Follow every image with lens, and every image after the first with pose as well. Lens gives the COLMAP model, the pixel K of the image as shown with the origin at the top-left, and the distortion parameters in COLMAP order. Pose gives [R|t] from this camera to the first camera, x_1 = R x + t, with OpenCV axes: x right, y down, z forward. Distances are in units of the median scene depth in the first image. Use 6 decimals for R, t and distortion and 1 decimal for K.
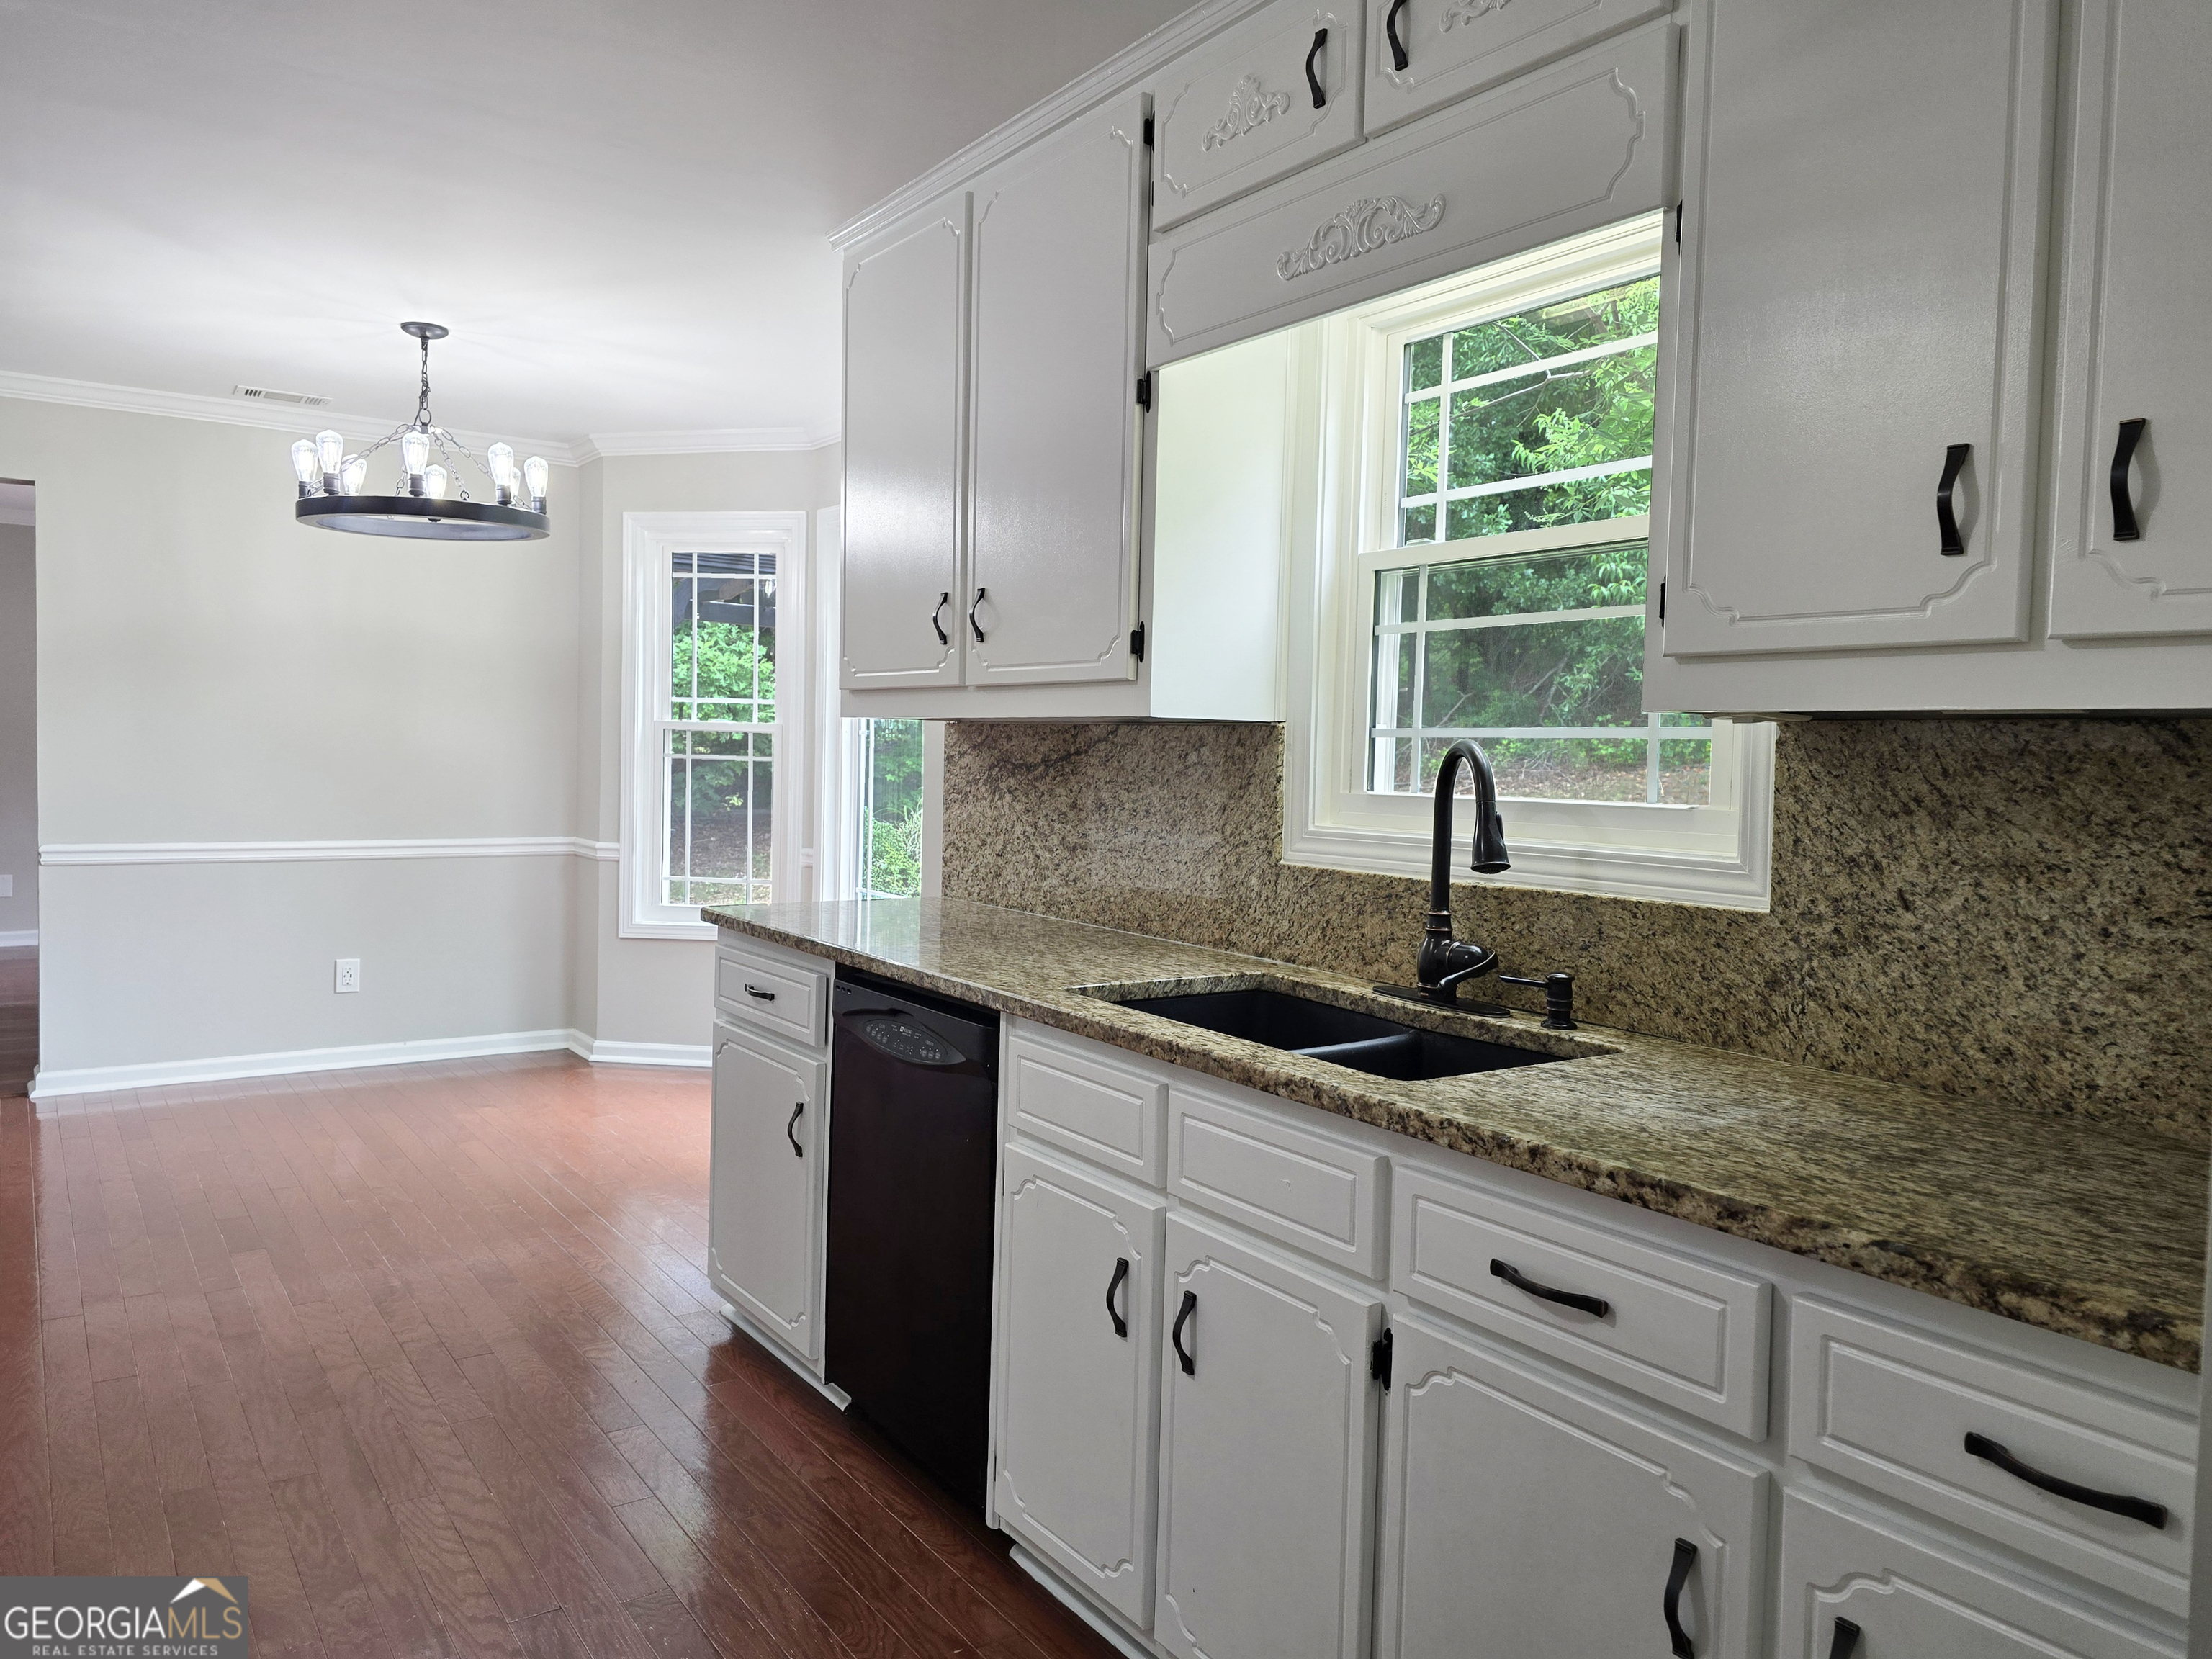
lens RADIAL K [[1480.9, 0, 1106.3], [0, 1480.9, 809.7], [0, 0, 1]] dist [0.050115, -0.045454]
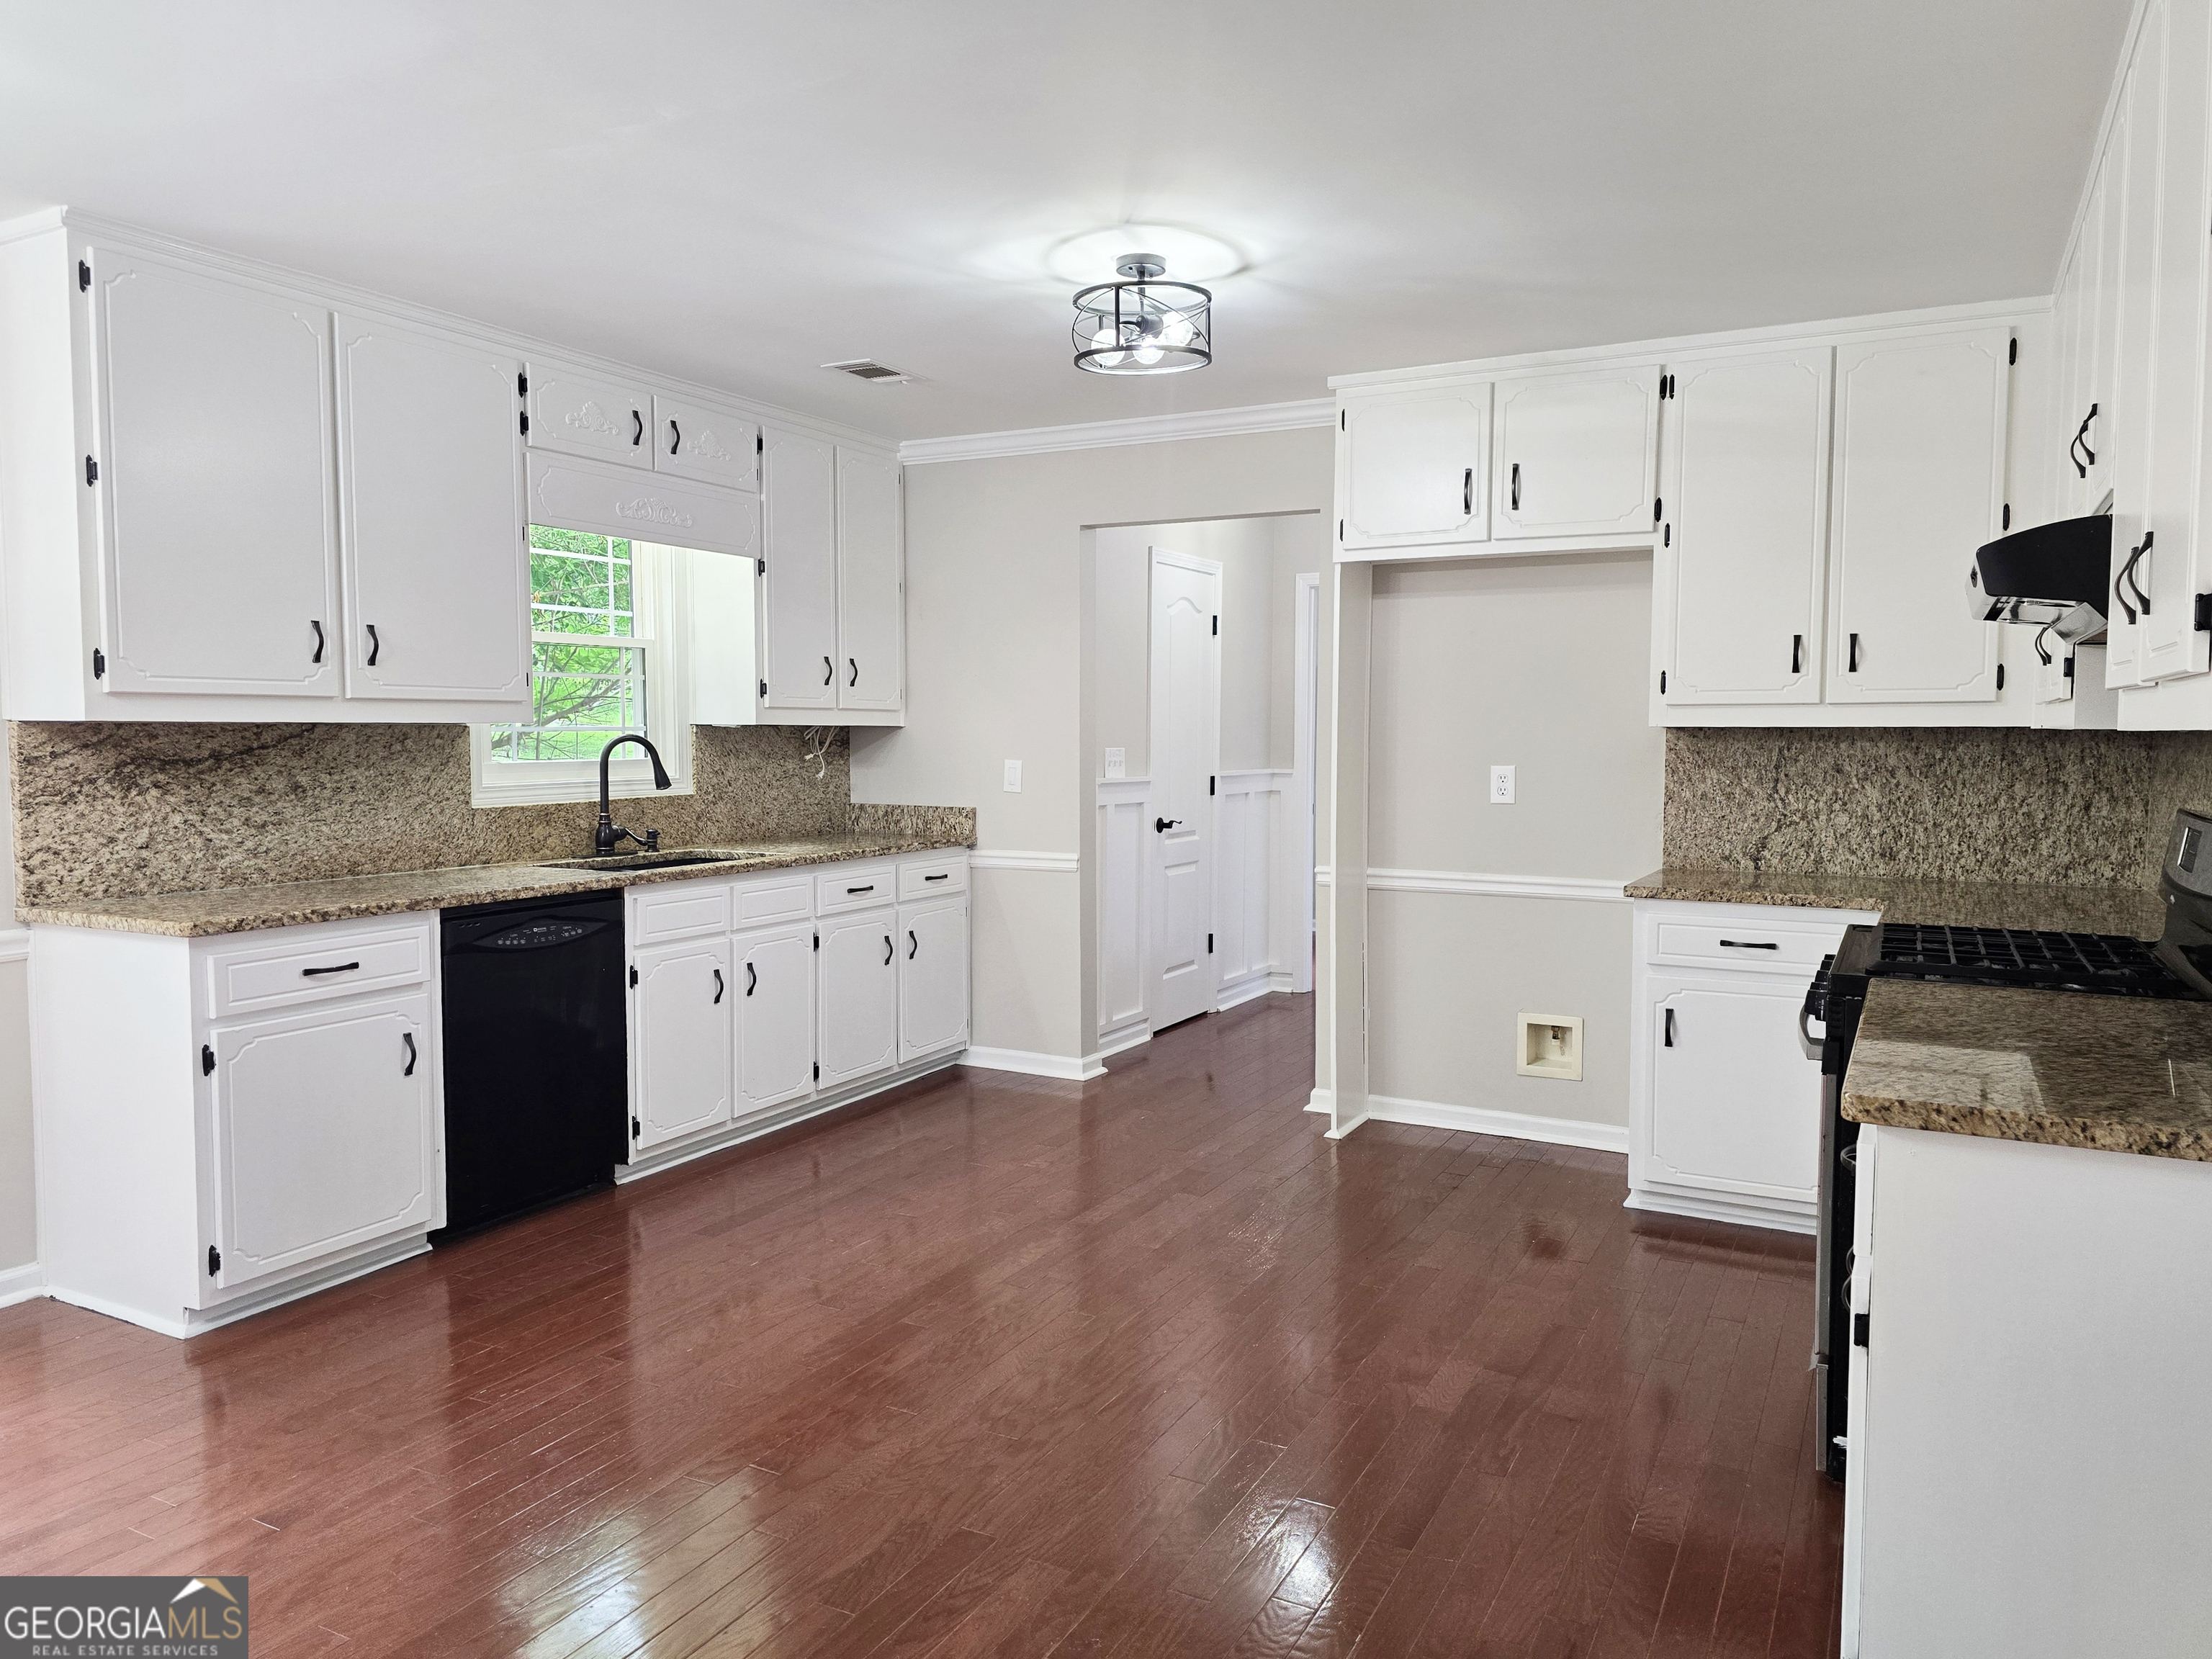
lens RADIAL K [[1480.9, 0, 1089.5], [0, 1480.9, 828.4], [0, 0, 1]] dist [0.050115, -0.045454]
pose [[-0.422810, -0.086722, 0.902060, -1.390871], [0.024506, 0.993952, 0.107043, -0.085188], [-0.905887, 0.067364, -0.418127, 0.877455]]
